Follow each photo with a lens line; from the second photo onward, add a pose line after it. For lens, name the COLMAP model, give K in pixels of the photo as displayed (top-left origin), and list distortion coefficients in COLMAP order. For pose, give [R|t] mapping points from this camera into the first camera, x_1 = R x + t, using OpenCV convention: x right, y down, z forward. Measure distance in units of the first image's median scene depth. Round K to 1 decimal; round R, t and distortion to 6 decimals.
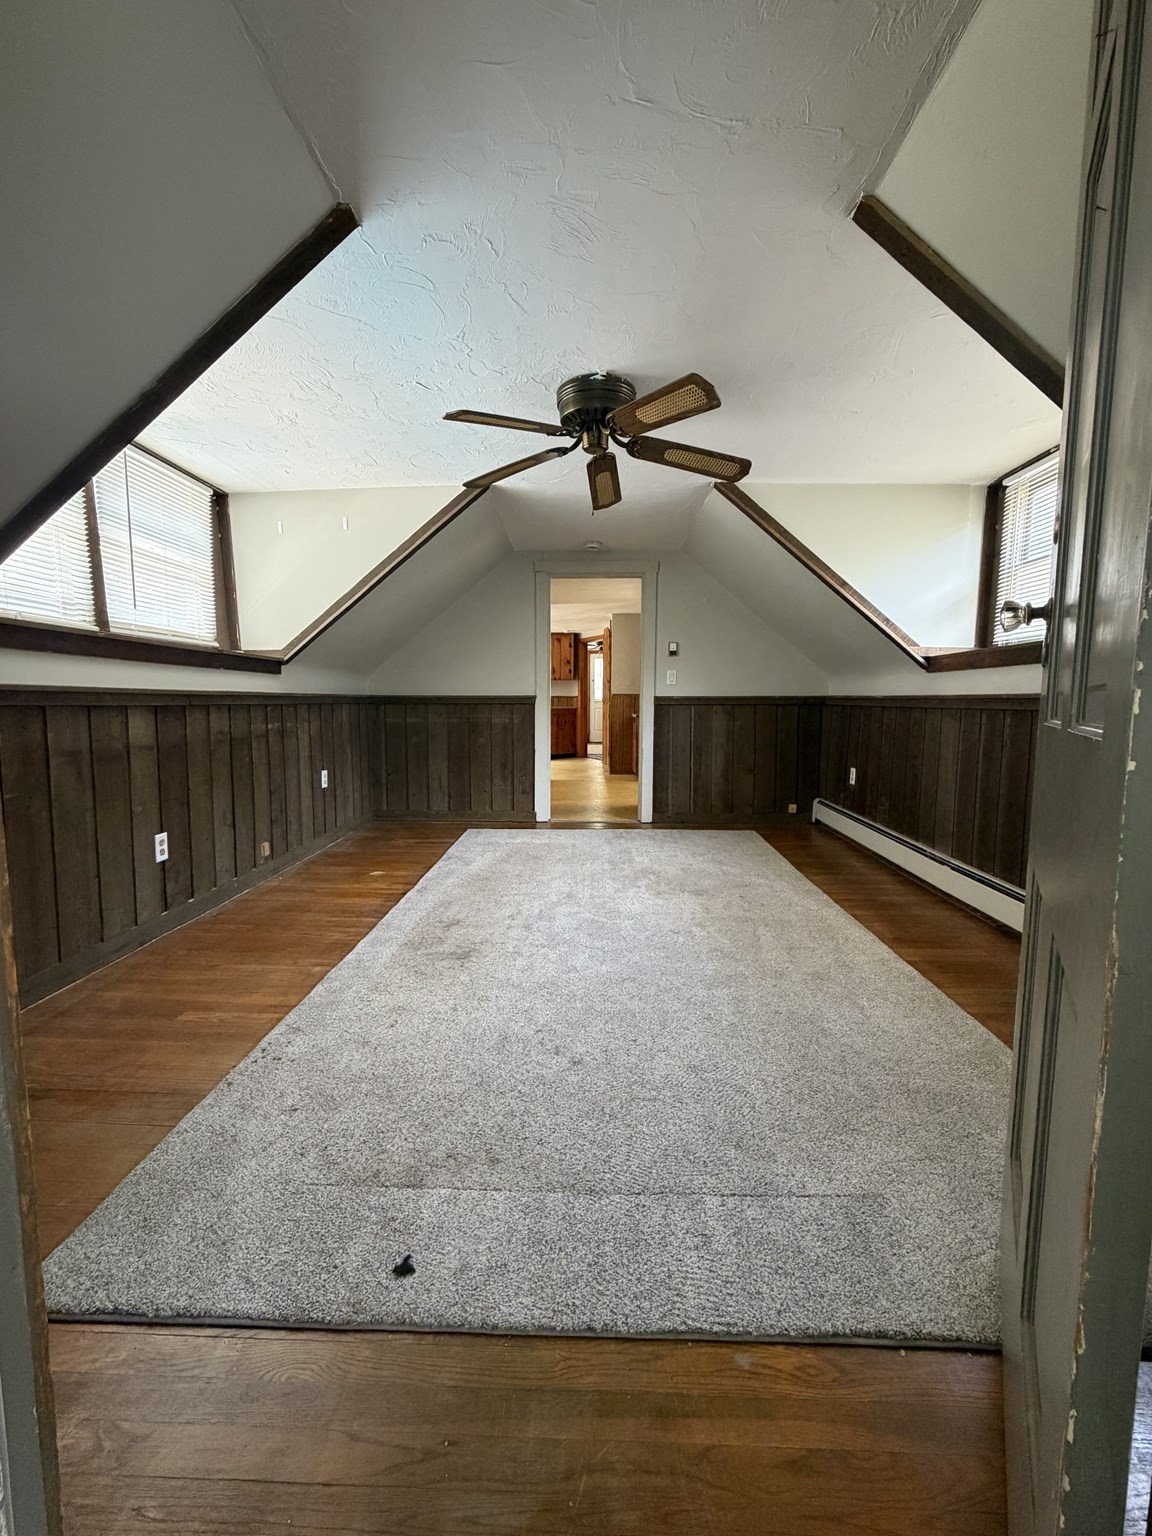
lens RADIAL K [[613.4, 0, 579.1], [0, 613.4, 762.7], [0, 0, 1]] dist [0.000477, 0.000056]
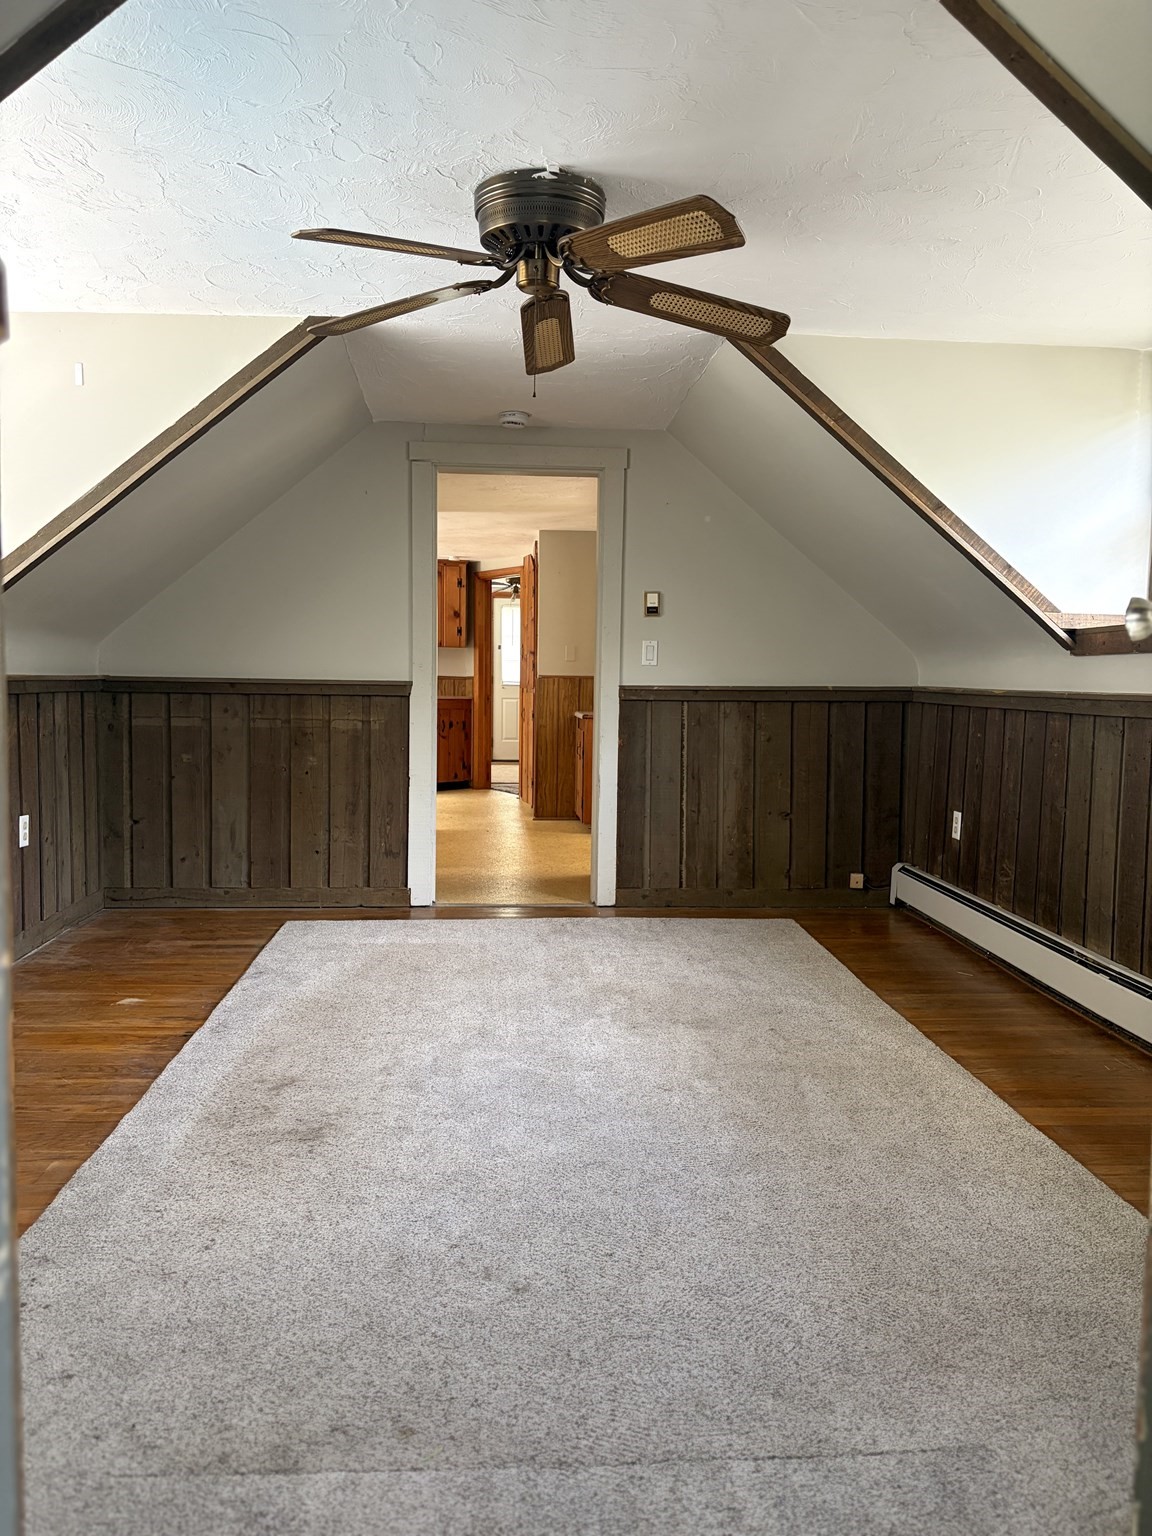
lens RADIAL K [[1156.6, 0, 573.6], [0, 1156.6, 771.0], [0, 0, 1]] dist [0.040697, -0.041686]
pose [[0.995492, 0.004246, 0.094754, -0.042322], [-0.002213, 0.999765, -0.021547, -0.008894], [-0.094823, 0.021240, 0.995267, -0.127114]]
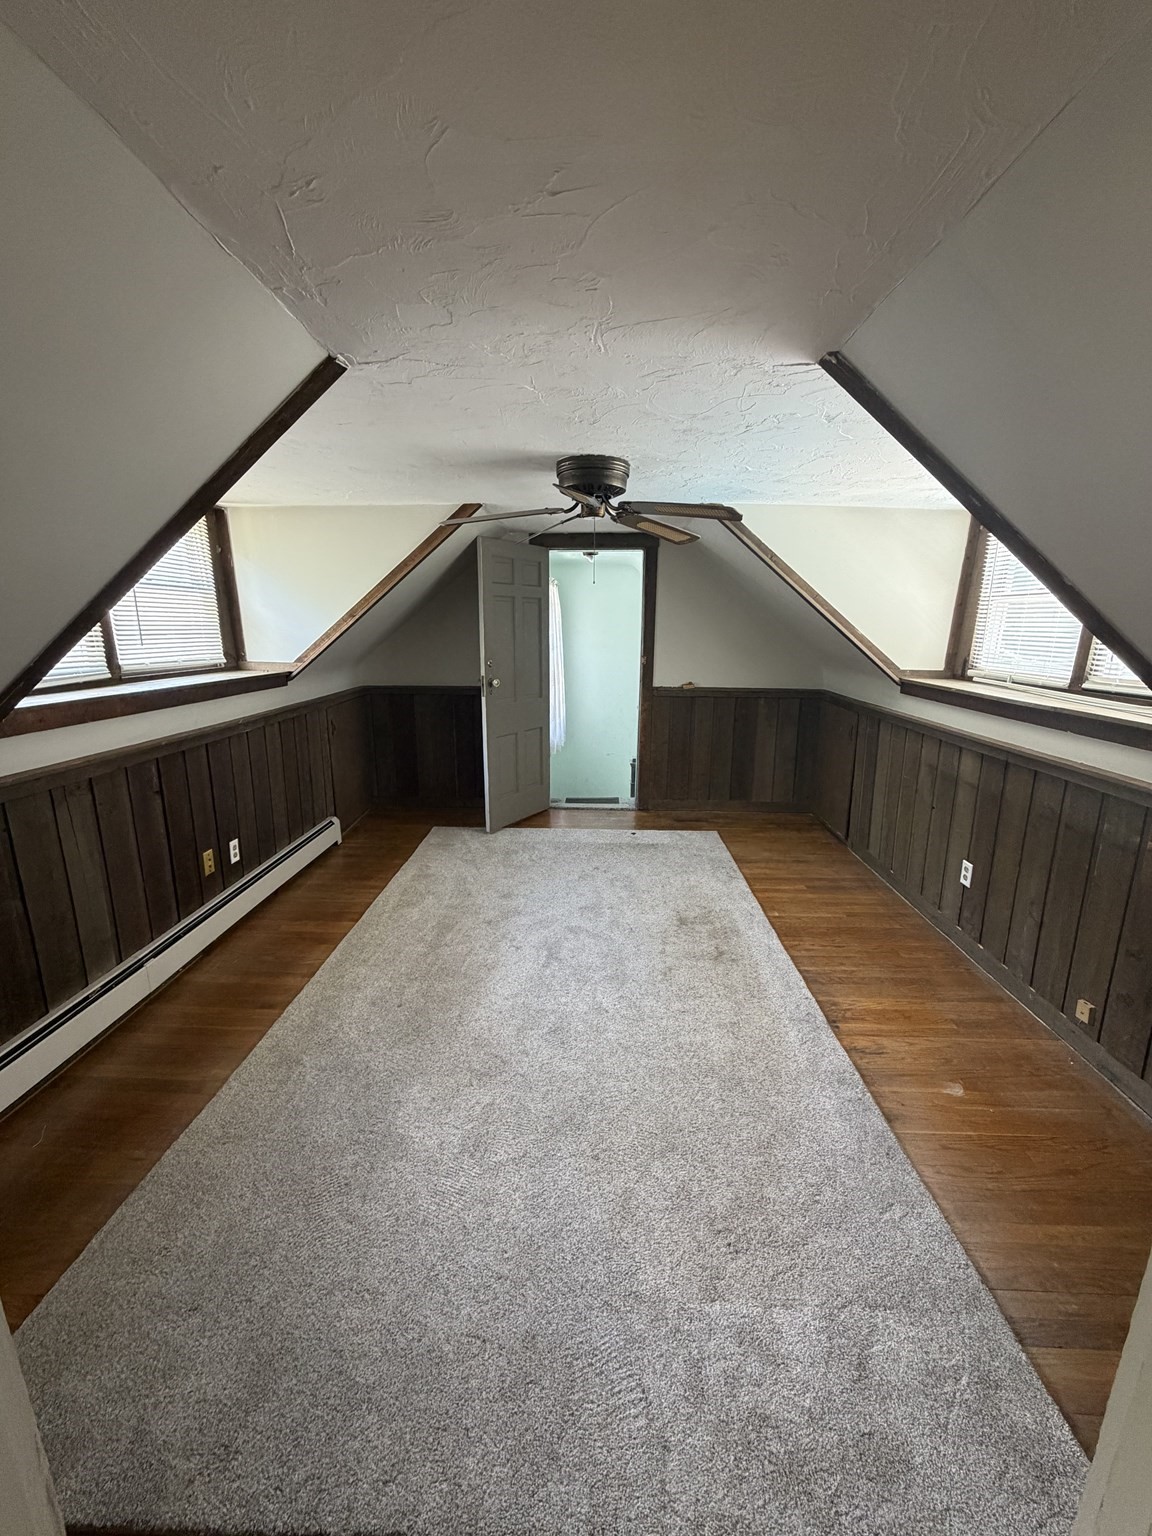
lens RADIAL K [[613.4, 0, 578.5], [0, 613.4, 756.9], [0, 0, 1]] dist [0.000477, 0.000056]
pose [[-0.999922, -0.011813, 0.004113, 0.038370], [-0.009967, 0.951155, 0.308553, -0.412551], [-0.007557, 0.308487, -0.951198, 2.020359]]
